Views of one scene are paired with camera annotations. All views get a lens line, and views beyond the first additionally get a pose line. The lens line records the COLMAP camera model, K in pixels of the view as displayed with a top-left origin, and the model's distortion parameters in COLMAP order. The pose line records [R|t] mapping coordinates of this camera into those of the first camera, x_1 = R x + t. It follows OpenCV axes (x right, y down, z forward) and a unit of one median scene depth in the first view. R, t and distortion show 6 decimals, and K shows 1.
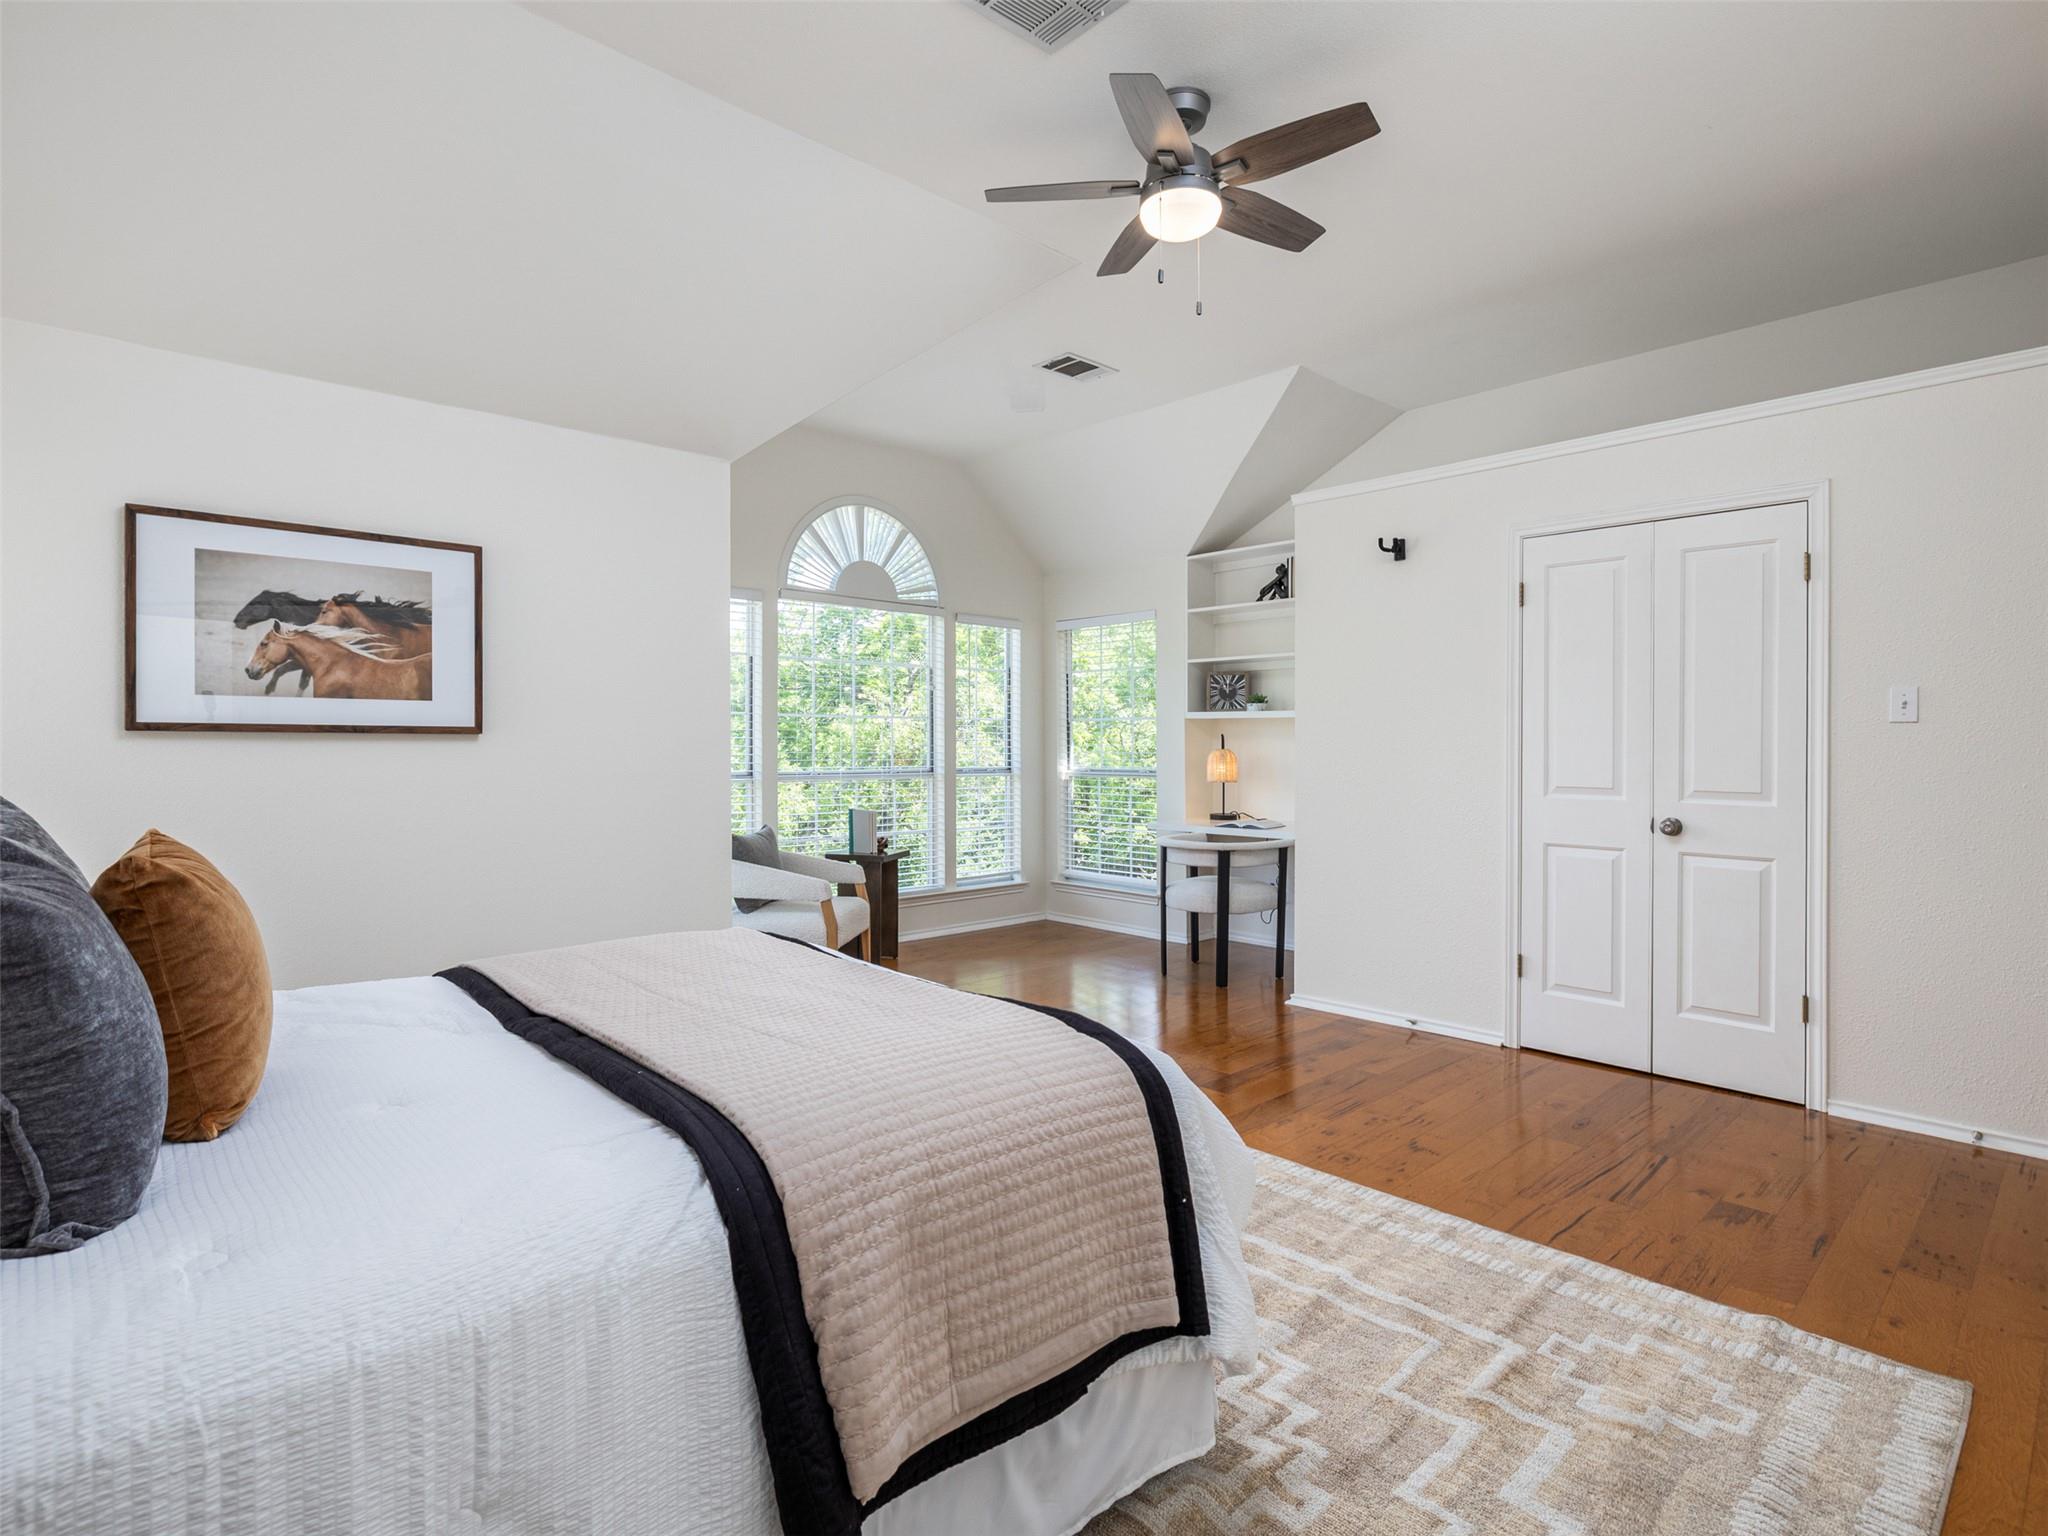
lens RADIAL K [[1026.4, 0, 1005.6], [0, 1026.4, 747.0], [0, 0, 1]] dist [-0.006468, 0.001417]
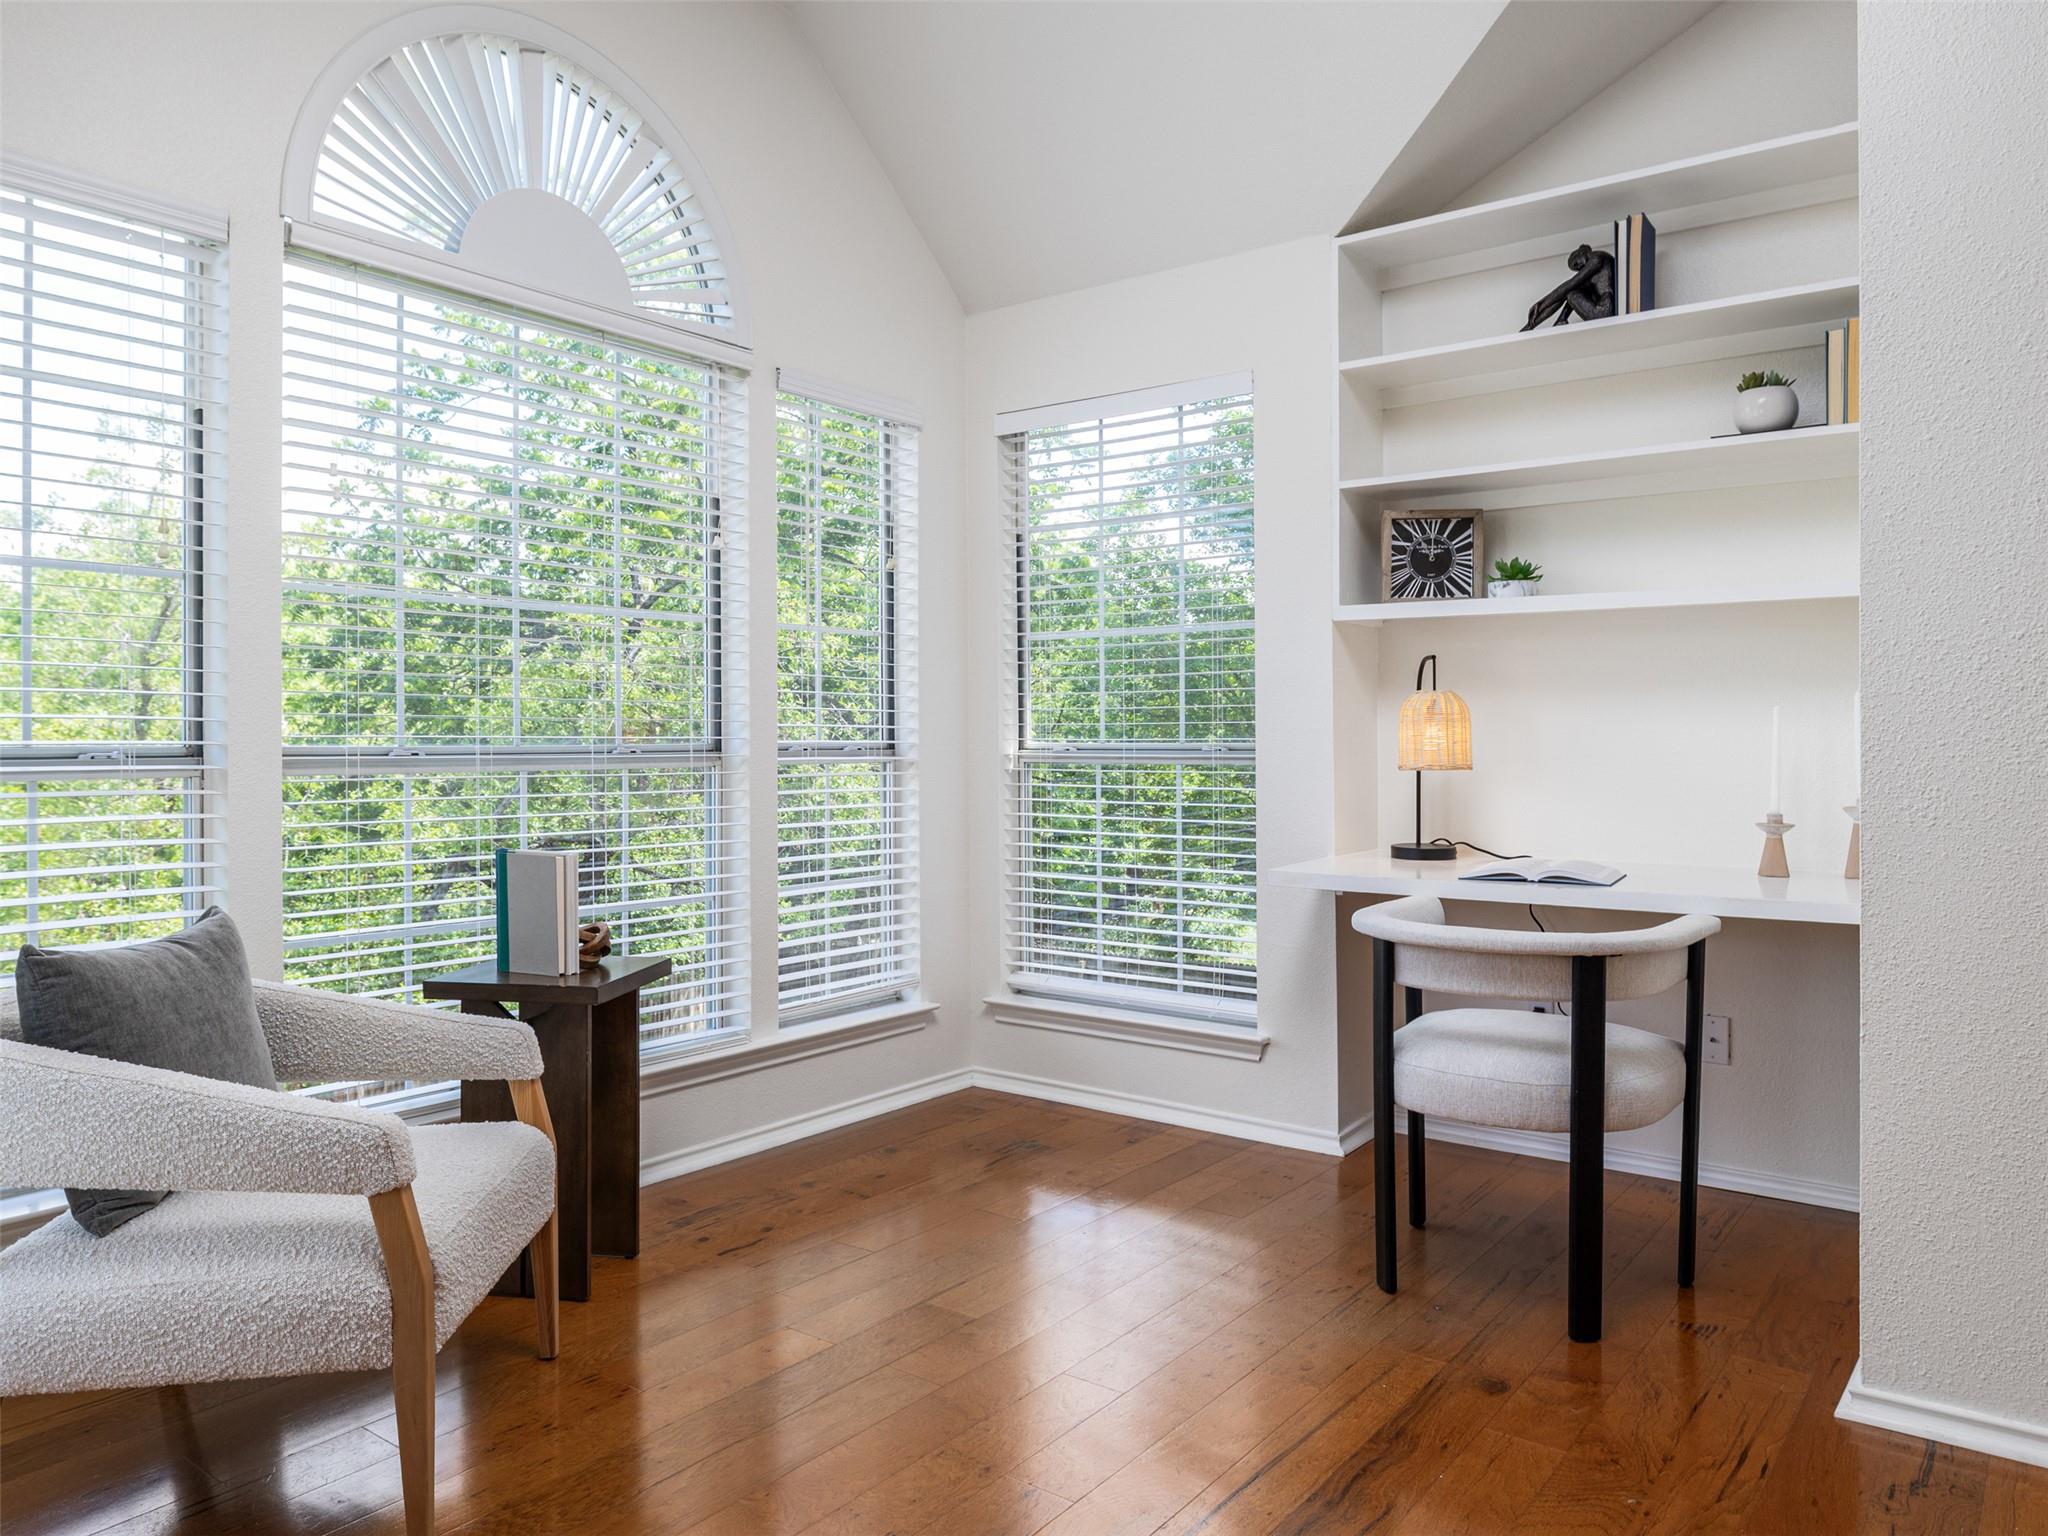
lens RADIAL K [[1435.1, 0, 976.7], [0, 1435.1, 730.1], [0, 0, 1]] dist [-0.006148, -0.000896]
pose [[0.989738, -0.004991, 0.142809, -0.102771], [0.006022, 0.999959, -0.006783, 0.039566], [-0.142769, 0.007573, 0.989727, 0.841442]]
